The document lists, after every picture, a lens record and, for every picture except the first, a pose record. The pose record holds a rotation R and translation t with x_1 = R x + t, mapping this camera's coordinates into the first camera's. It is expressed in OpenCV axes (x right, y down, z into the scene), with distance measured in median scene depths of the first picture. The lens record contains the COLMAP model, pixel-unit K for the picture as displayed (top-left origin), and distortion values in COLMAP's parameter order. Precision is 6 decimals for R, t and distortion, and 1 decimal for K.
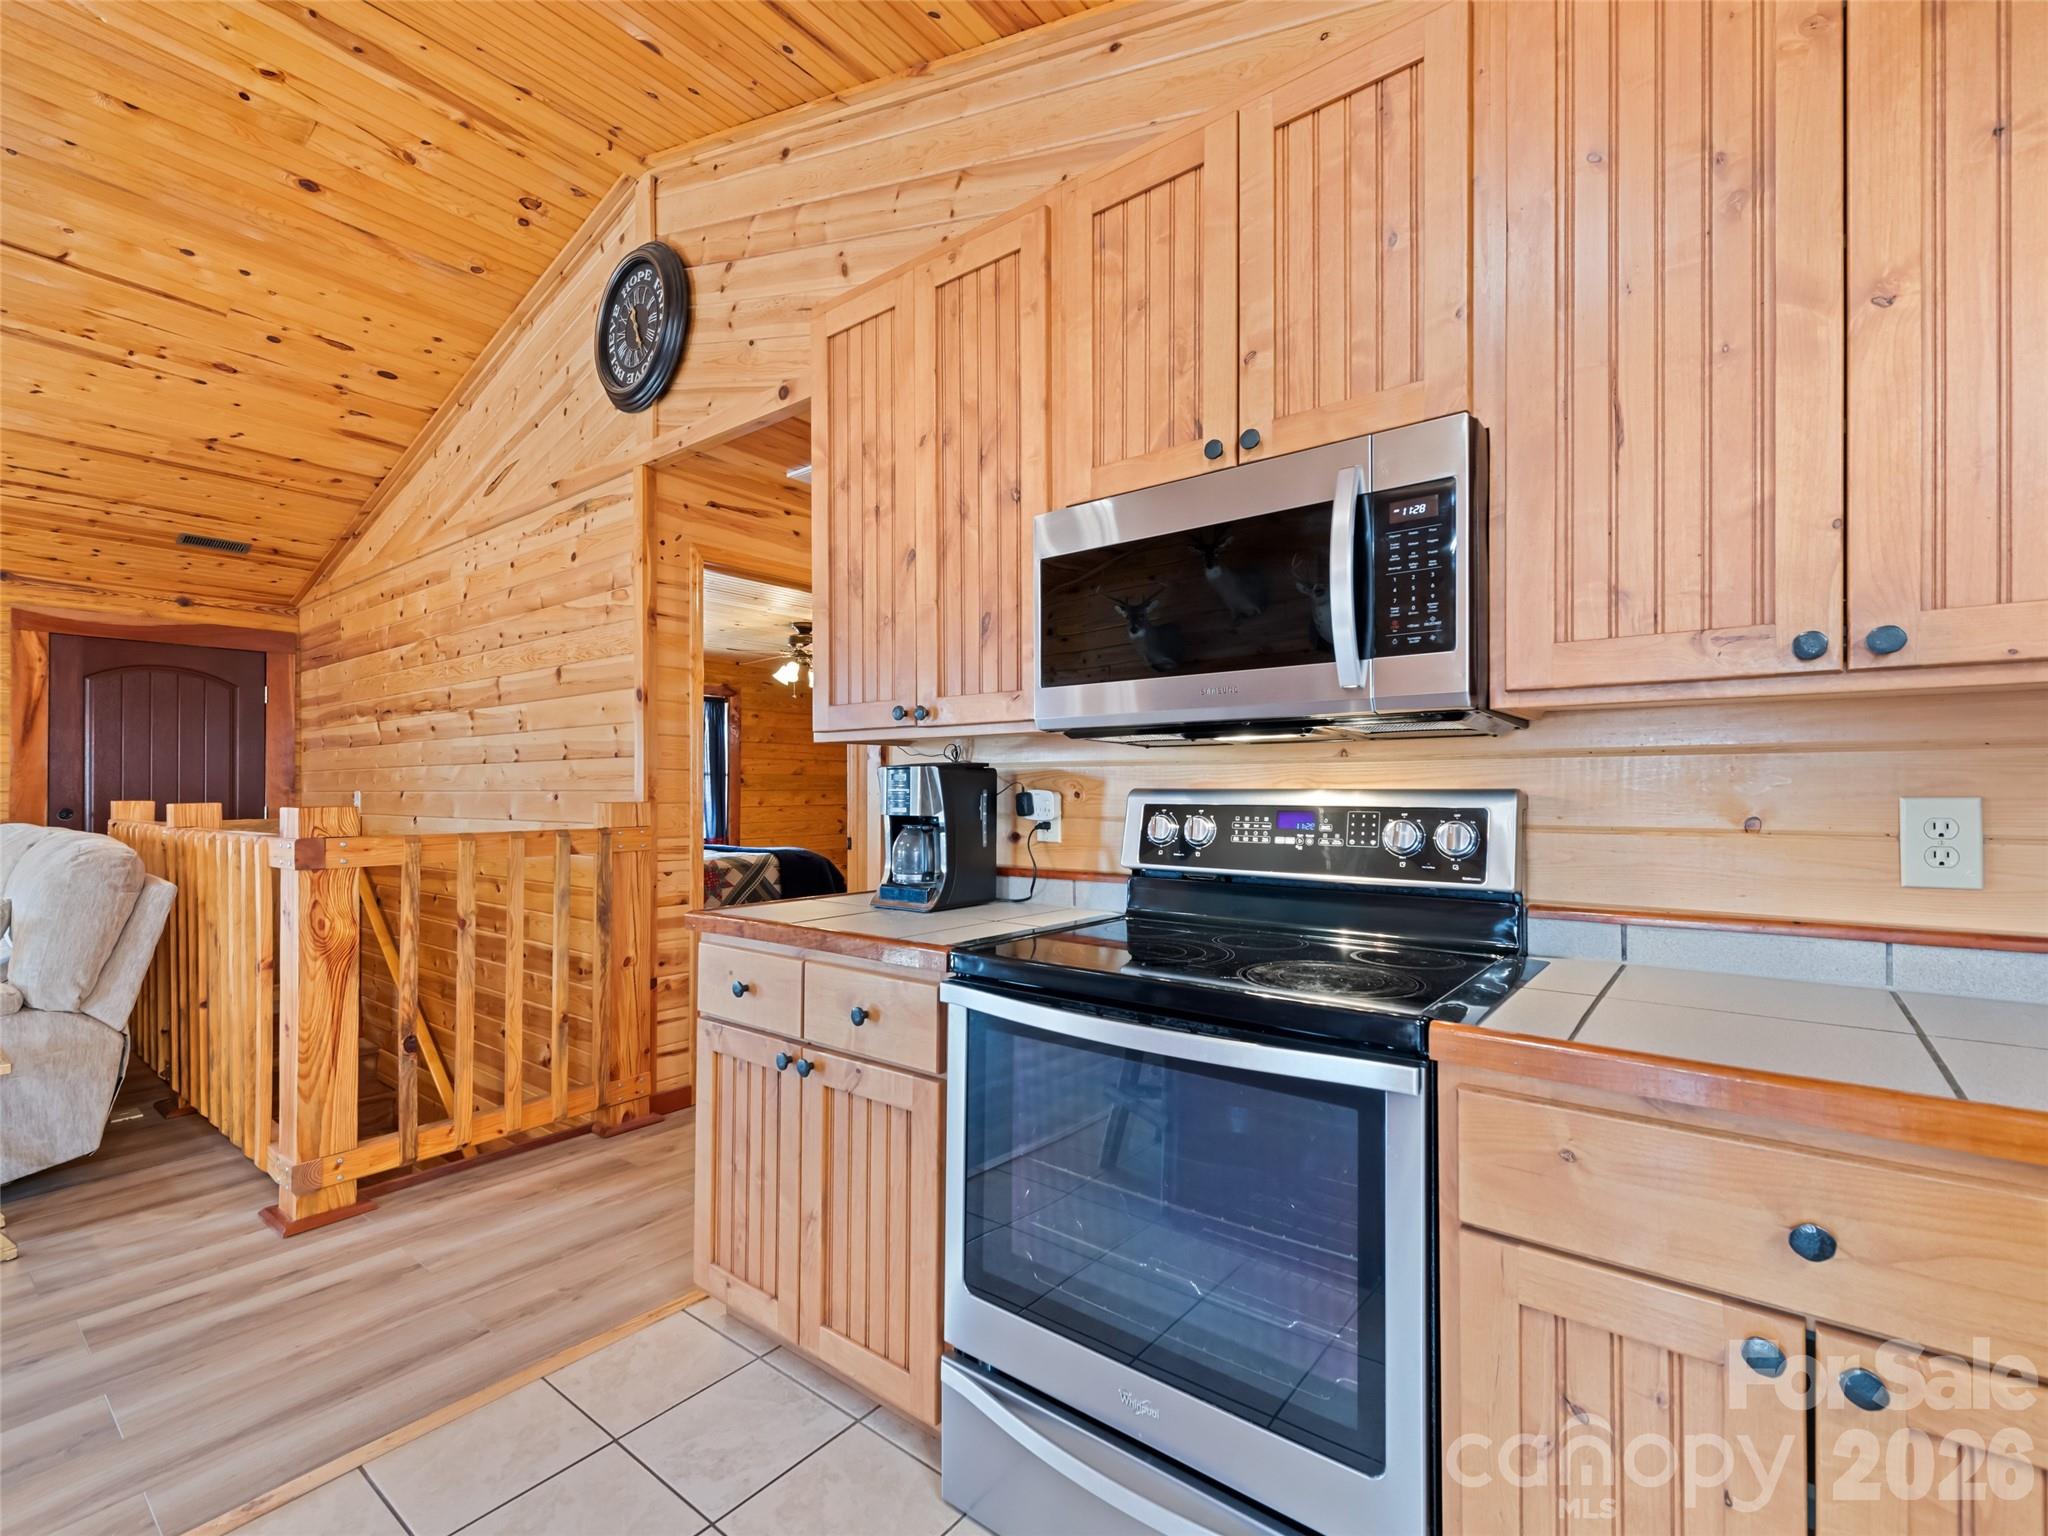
lens RADIAL K [[922.5, 0, 1022.1], [0, 922.5, 778.3], [0, 0, 1]] dist [0.014557, -0.002354]
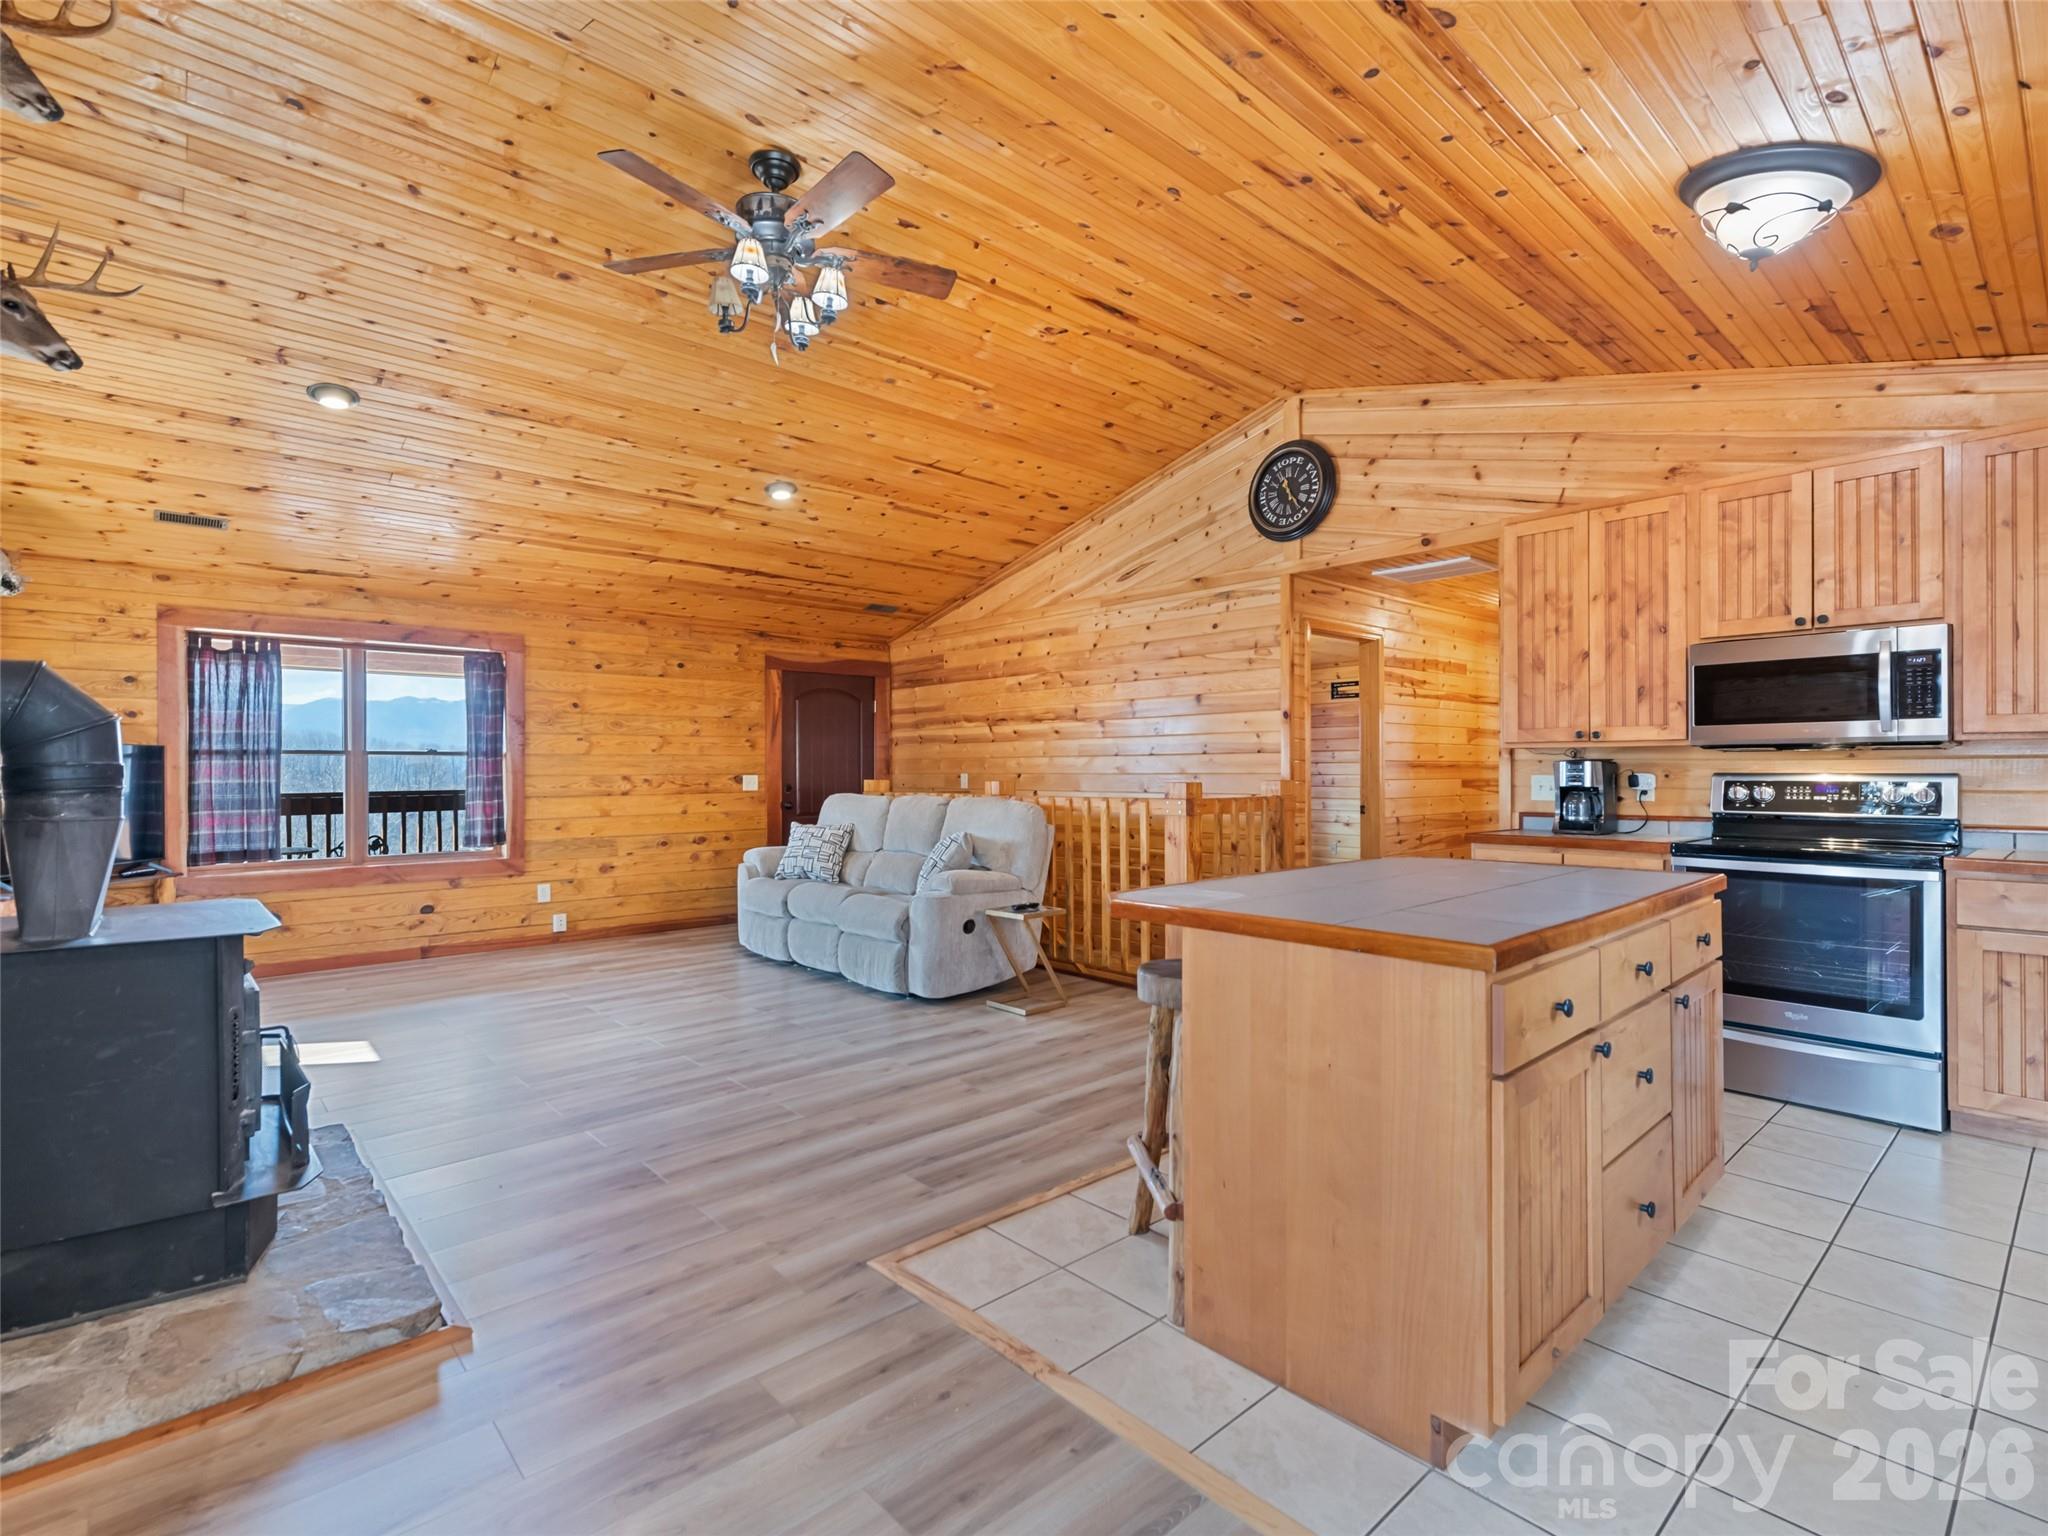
lens RADIAL K [[973.3, 0, 1019.8], [0, 973.3, 764.3], [0, 0, 1]] dist [0.006287, -0.002711]
pose [[0.985301, -0.000758, -0.170824, -1.048501], [0.001324, 0.999994, 0.003199, -0.016434], [0.170821, -0.003378, 0.985296, -1.384499]]
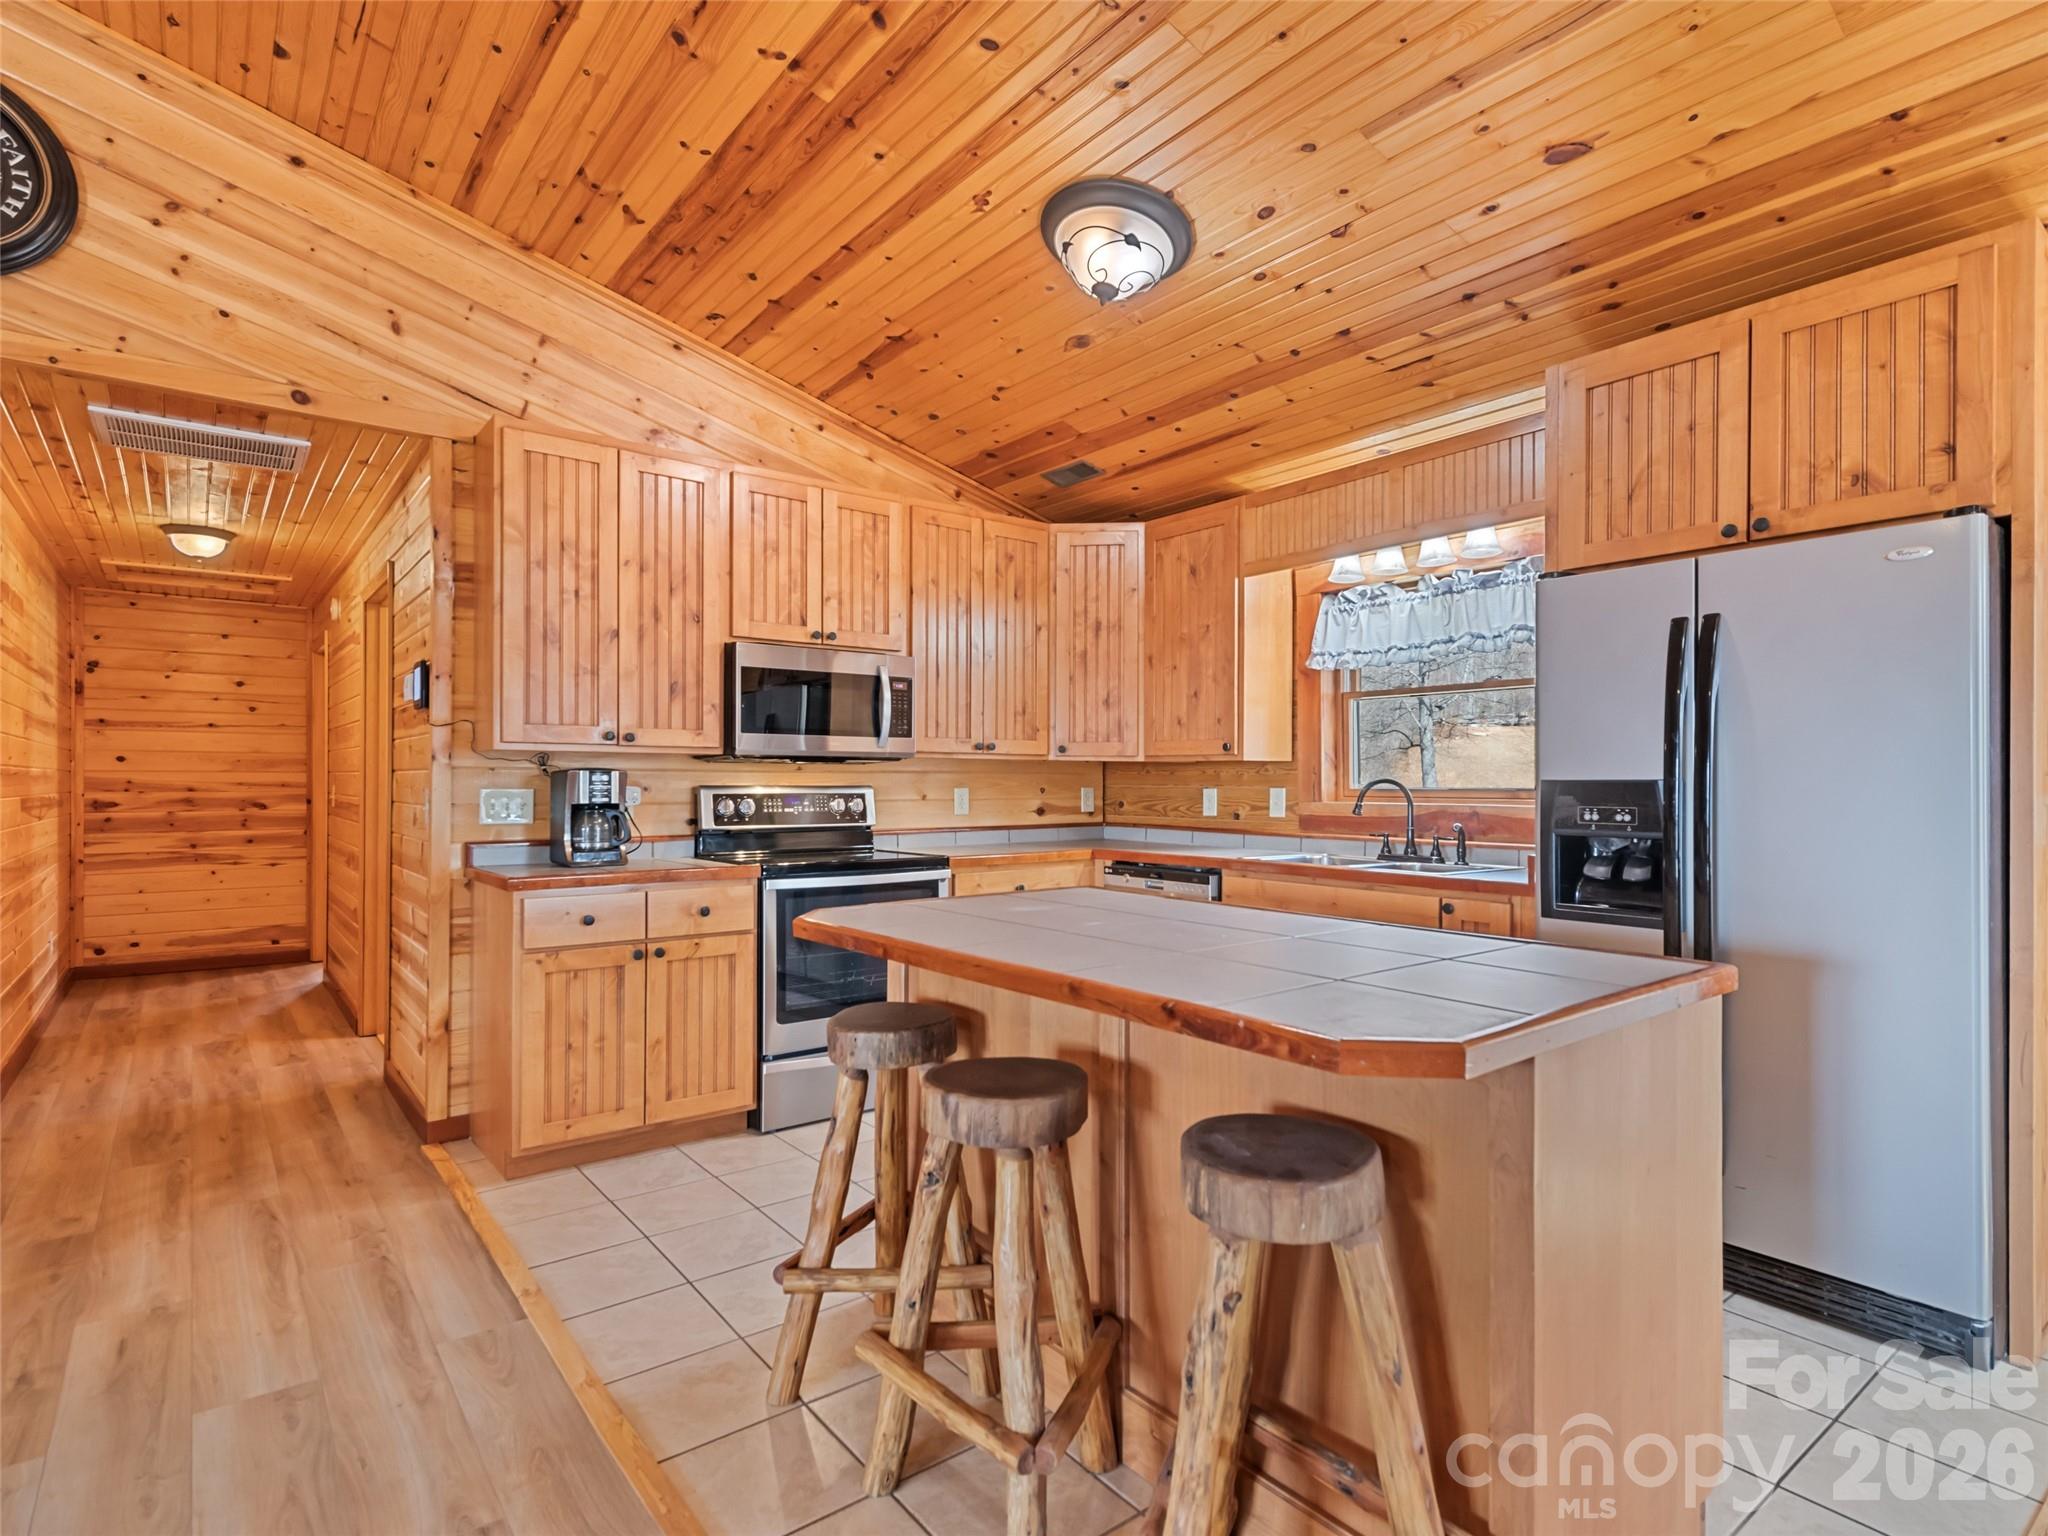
lens RADIAL K [[1058.9, 0, 1019.5], [0, 1058.9, 777.4], [0, 0, 1]] dist [0.009701, -0.003055]
pose [[0.237573, 0.006834, 0.971346, -1.827387], [-0.011010, 0.999930, -0.004342, -0.002049], [-0.971307, -0.009663, 0.237631, -0.081001]]
